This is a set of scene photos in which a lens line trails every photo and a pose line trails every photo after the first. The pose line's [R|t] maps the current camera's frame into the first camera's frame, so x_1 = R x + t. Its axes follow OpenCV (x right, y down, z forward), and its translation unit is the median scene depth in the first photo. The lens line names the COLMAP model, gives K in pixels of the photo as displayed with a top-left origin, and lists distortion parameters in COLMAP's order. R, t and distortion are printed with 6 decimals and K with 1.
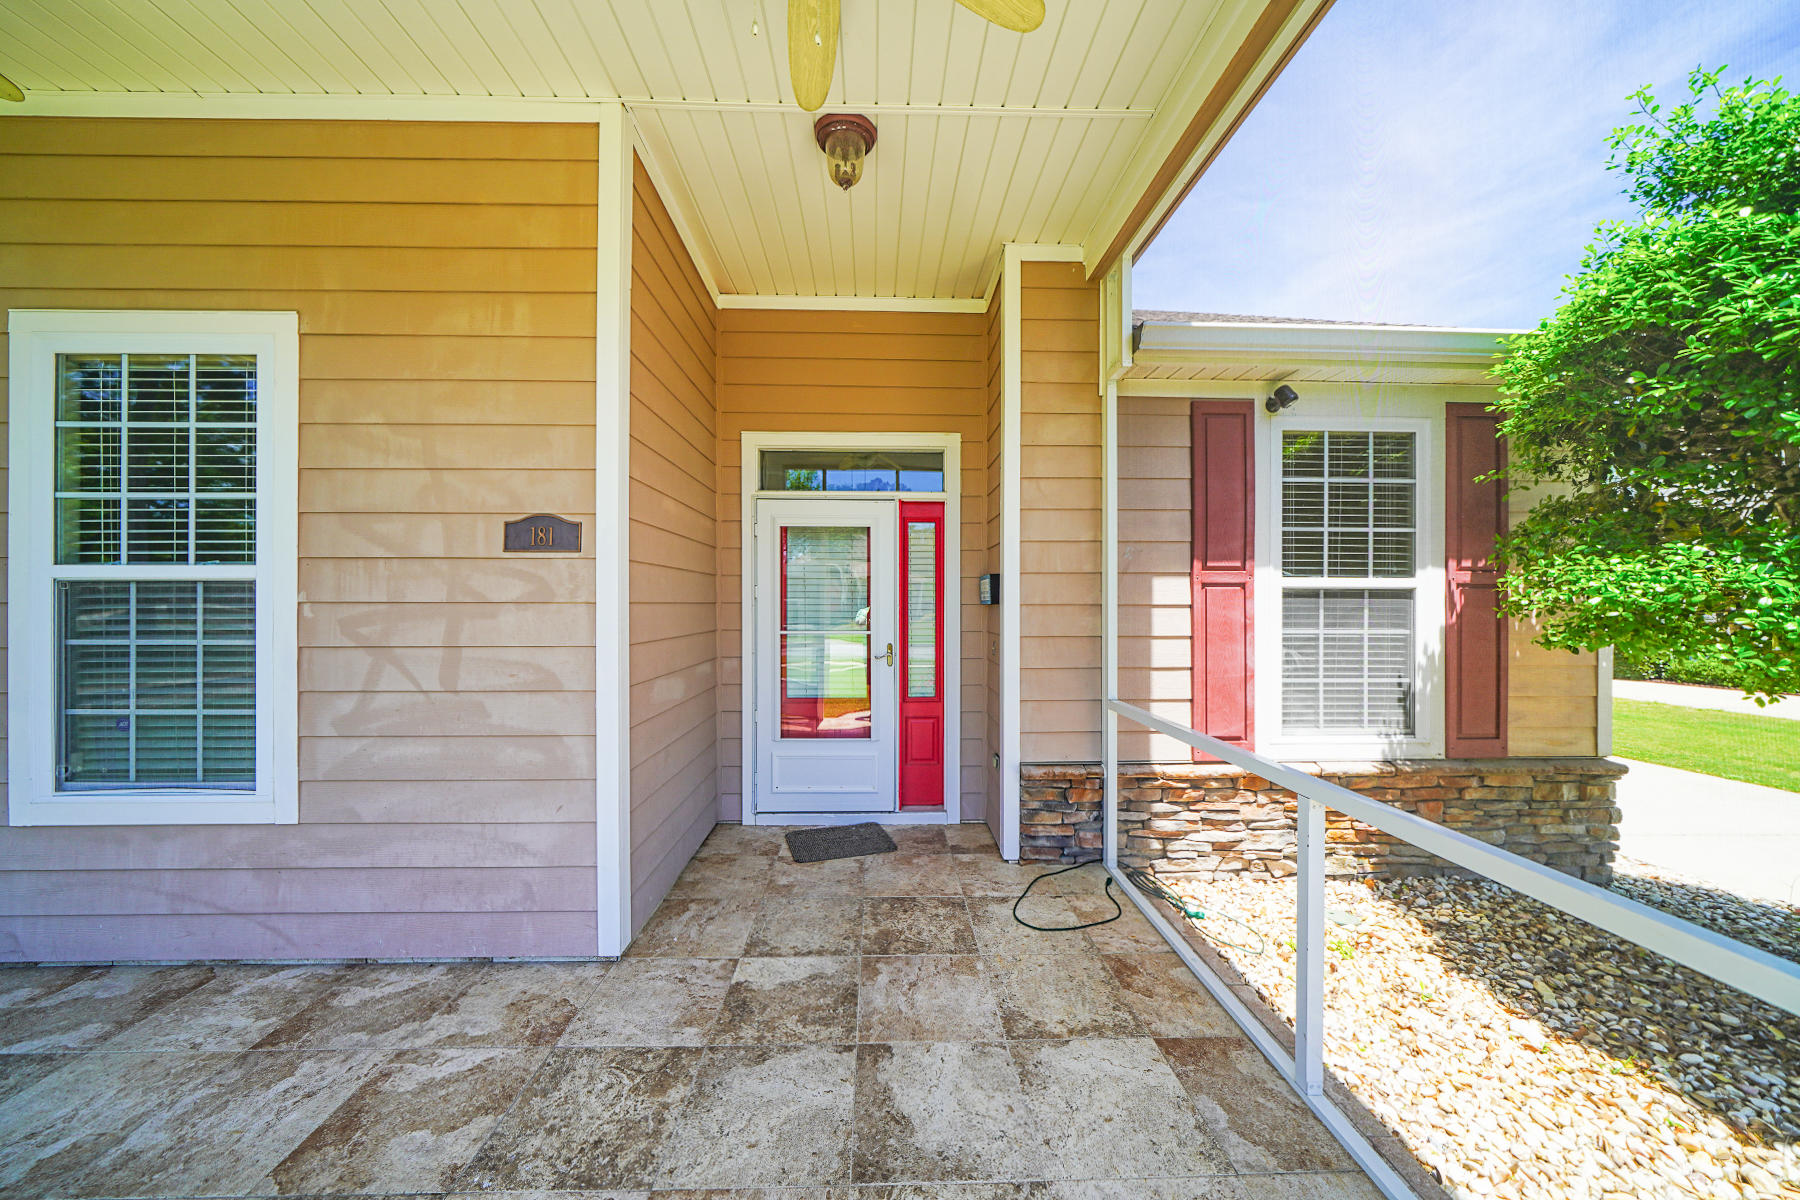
lens RADIAL K [[627.0, 0, 891.0], [0, 627.0, 602.6], [0, 0, 1]] dist [-0.003256, 0.000425]
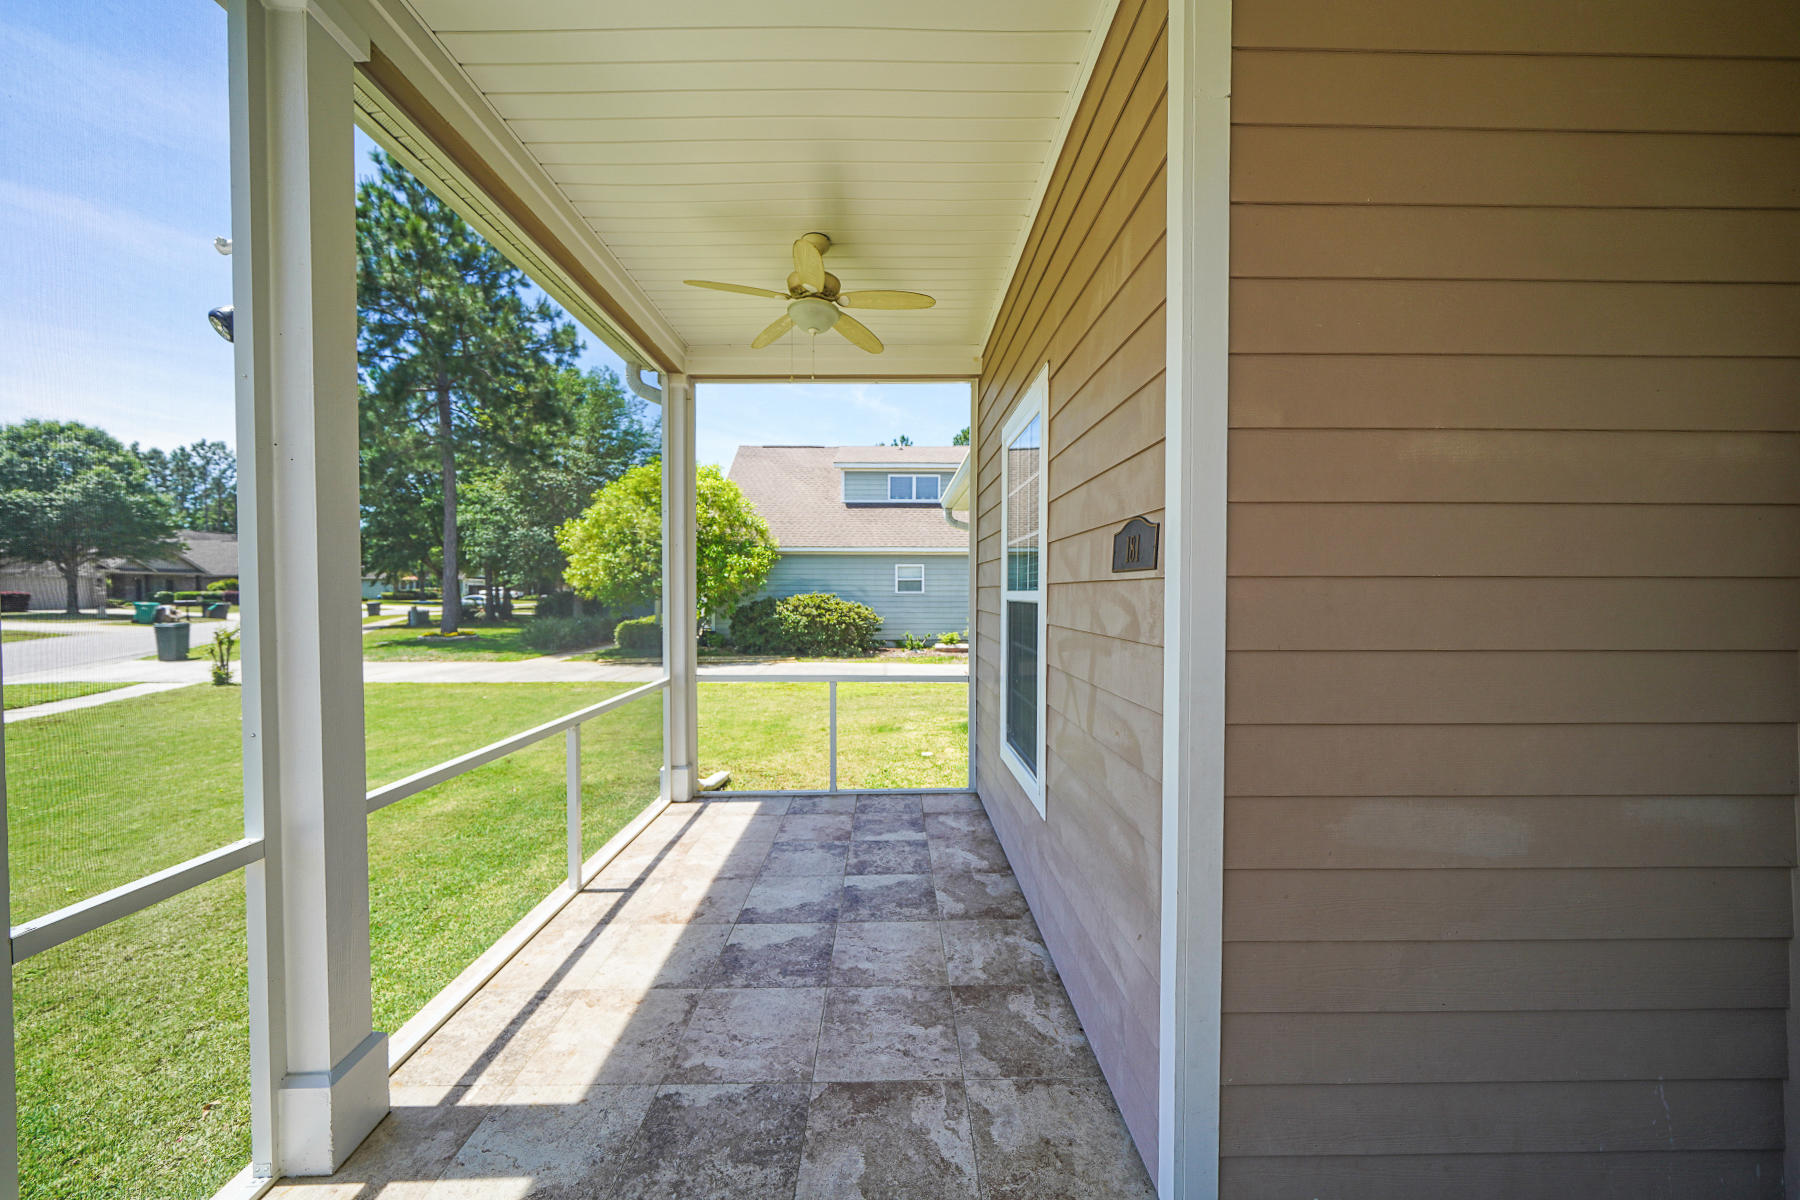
lens RADIAL K [[627.0, 0, 898.3], [0, 627.0, 598.8], [0, 0, 1]] dist [-0.003256, 0.000425]
pose [[-0.012940, 0.009321, -0.999873, 0.169542], [-0.001740, 0.999955, 0.009344, -0.053914], [0.999915, 0.001861, -0.012923, 0.719653]]
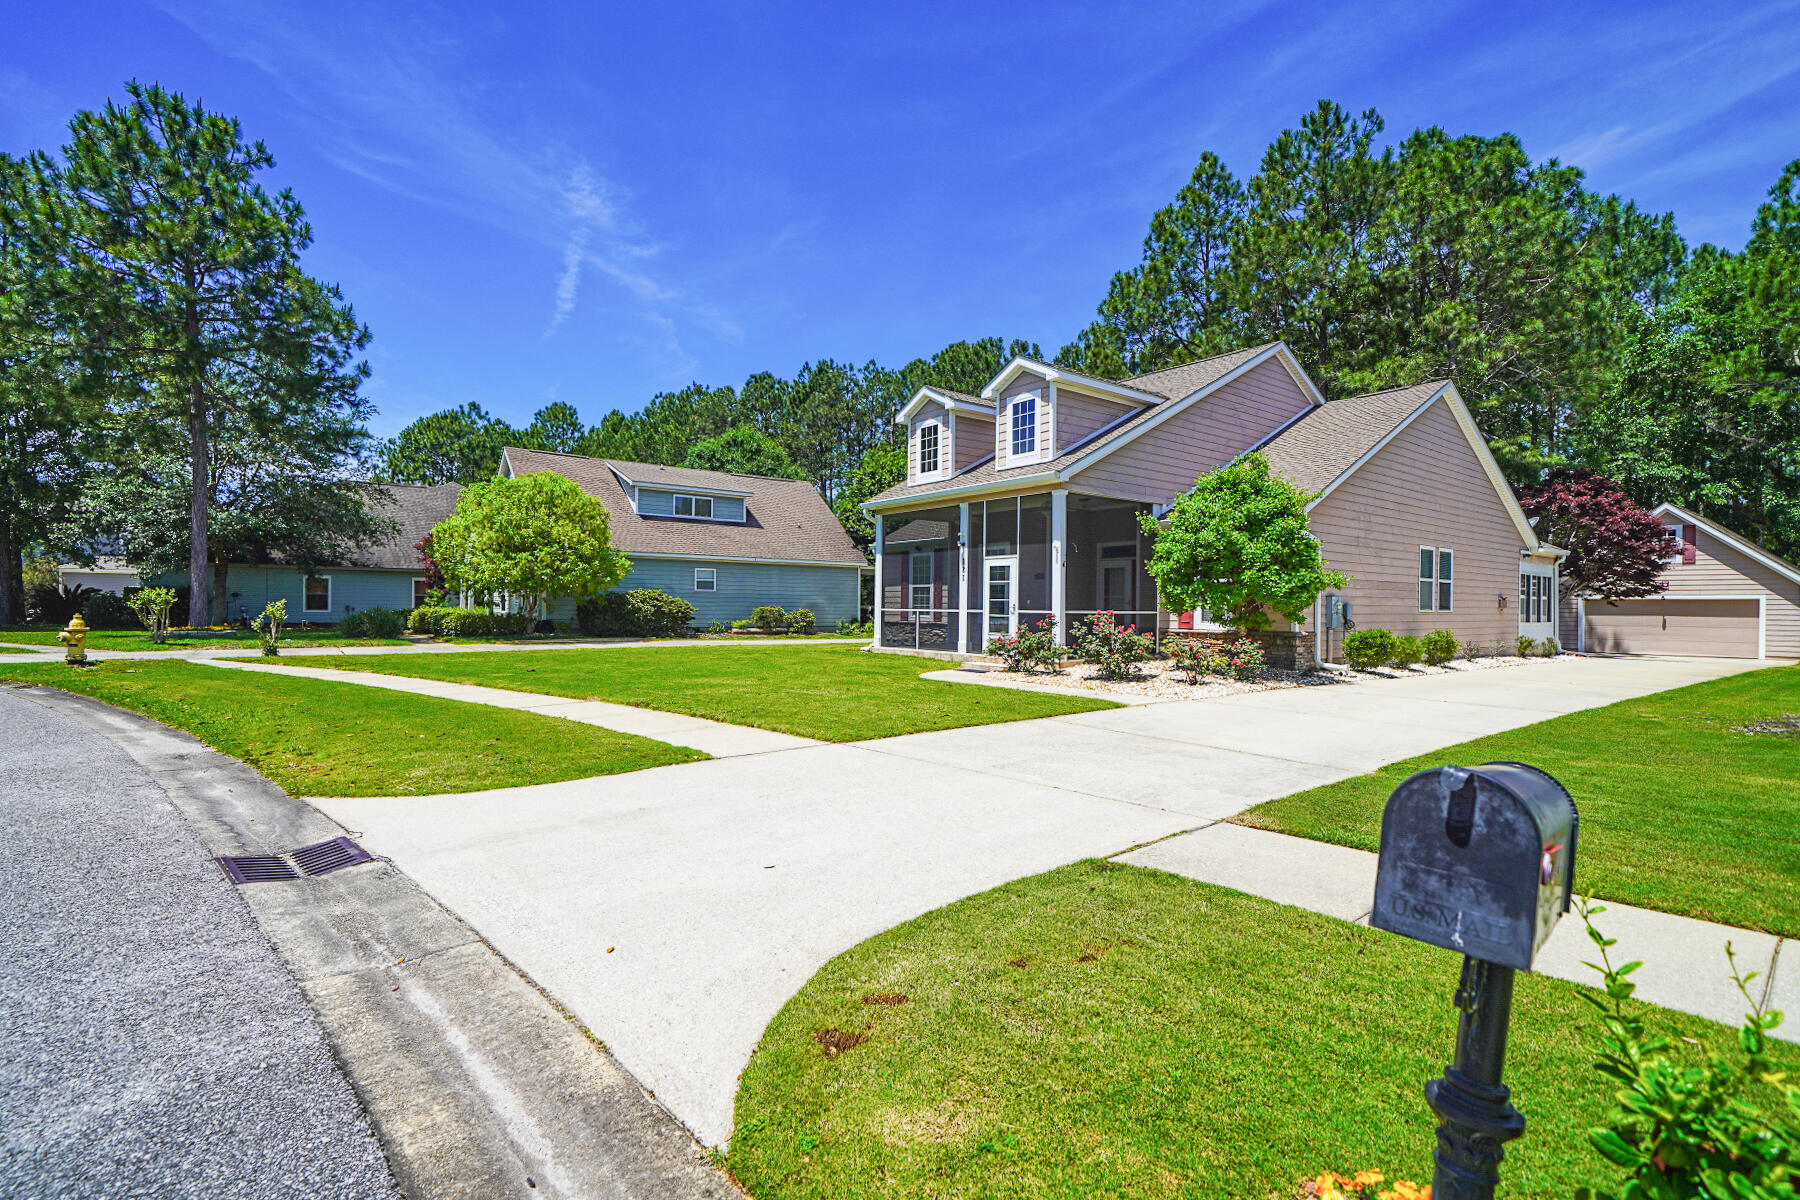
lens RADIAL K [[794.1, 0, 897.5], [0, 794.1, 605.9], [0, 0, 1]] dist [-0.002314, -0.000926]
pose [[0.585940, 0.004584, -0.810341, 4.599004], [-0.010052, 0.999948, -0.001612, 0.179386], [0.810292, 0.009090, 0.585956, -4.294975]]
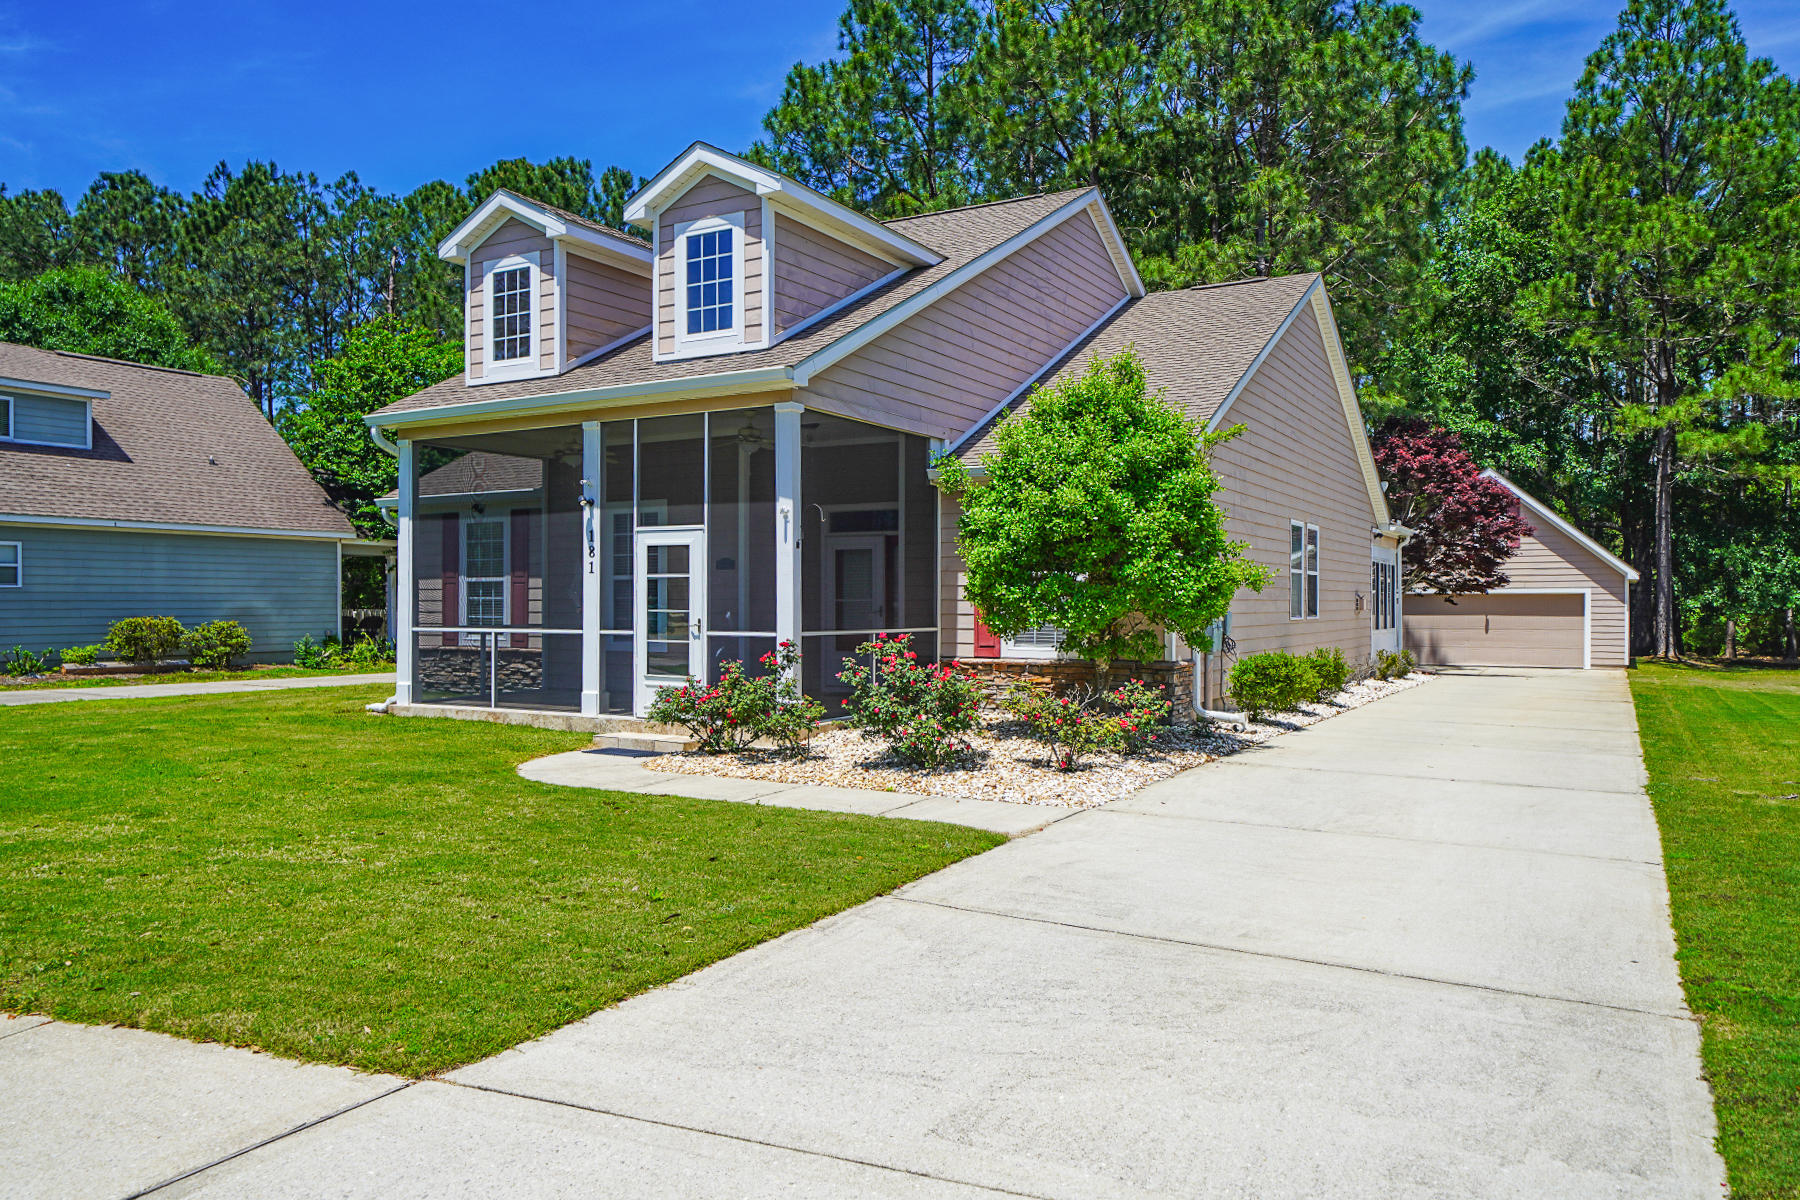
lens RADIAL K [[1241.6, 0, 892.5], [0, 1241.6, 599.6], [0, 0, 1]] dist [-0.002222, -0.000613]
pose [[0.847027, -0.002615, -0.531544, 3.490702], [-0.000360, 0.999985, -0.005494, 0.097950], [0.531550, 0.004845, 0.847013, -3.793592]]
